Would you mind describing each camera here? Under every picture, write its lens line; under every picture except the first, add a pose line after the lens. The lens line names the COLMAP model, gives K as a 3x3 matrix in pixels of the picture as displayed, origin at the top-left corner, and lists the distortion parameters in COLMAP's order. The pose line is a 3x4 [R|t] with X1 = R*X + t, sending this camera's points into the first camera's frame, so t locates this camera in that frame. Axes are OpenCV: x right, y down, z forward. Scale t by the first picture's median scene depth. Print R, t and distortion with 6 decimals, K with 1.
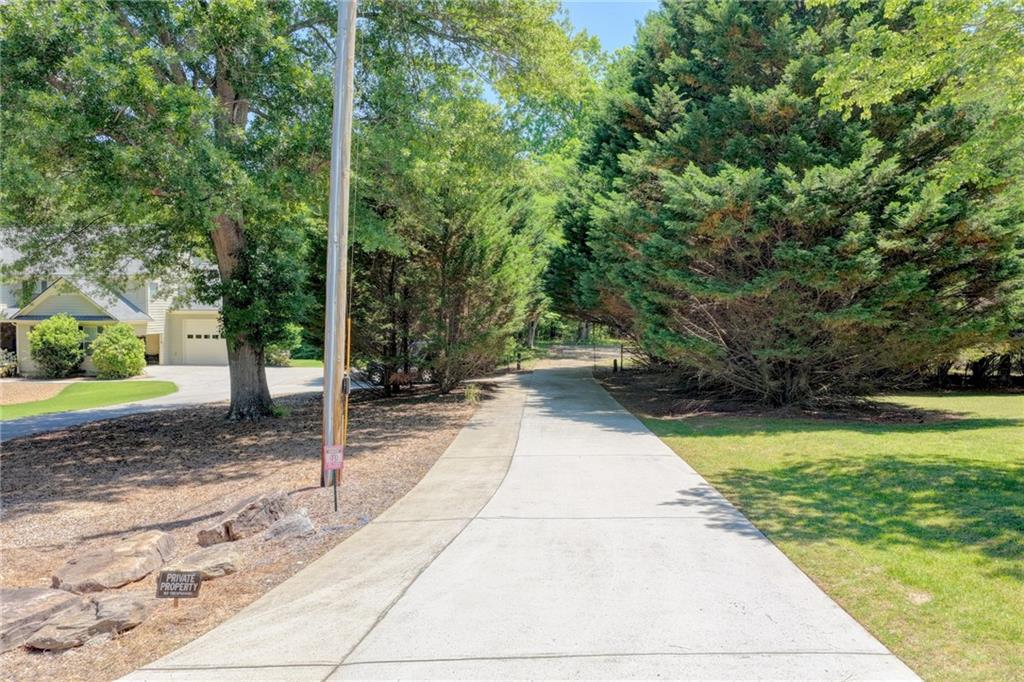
lens RADIAL K [[849.5, 0, 515.7], [0, 849.5, 345.8], [0, 0, 1]] dist [-0.014992, 0.041672]
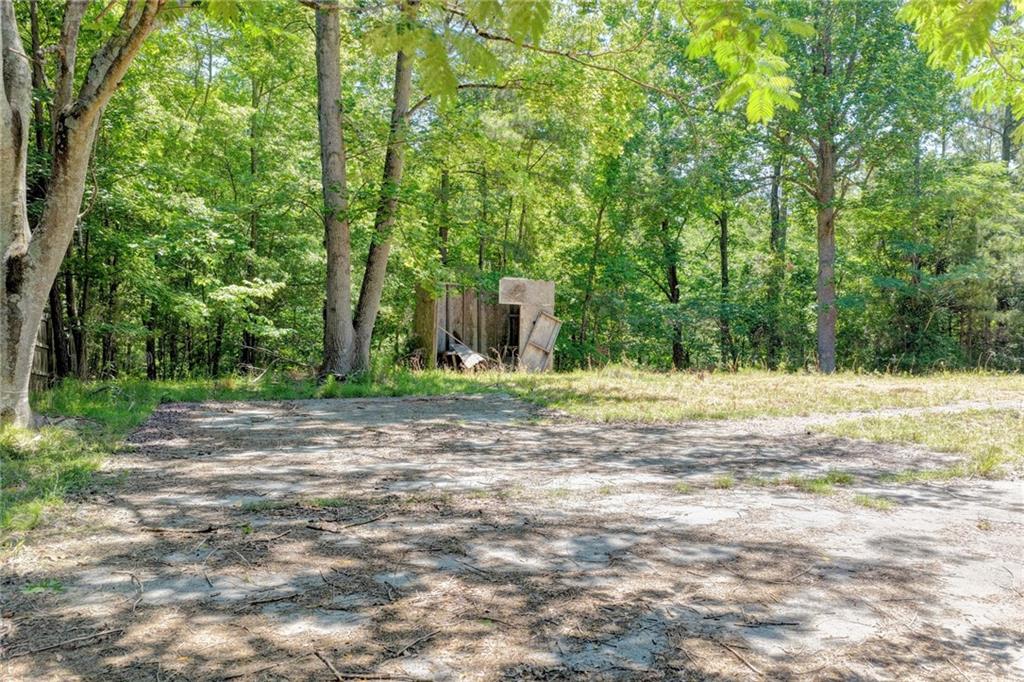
lens RADIAL K [[849.5, 0, 515.7], [0, 849.5, 345.8], [0, 0, 1]] dist [-0.014992, 0.041672]
pose [[0.955123, -0.000578, 0.296210, 0.066925], [0.011109, 0.999364, -0.033871, -0.008343], [-0.296003, 0.035642, 0.954522, 0.934648]]
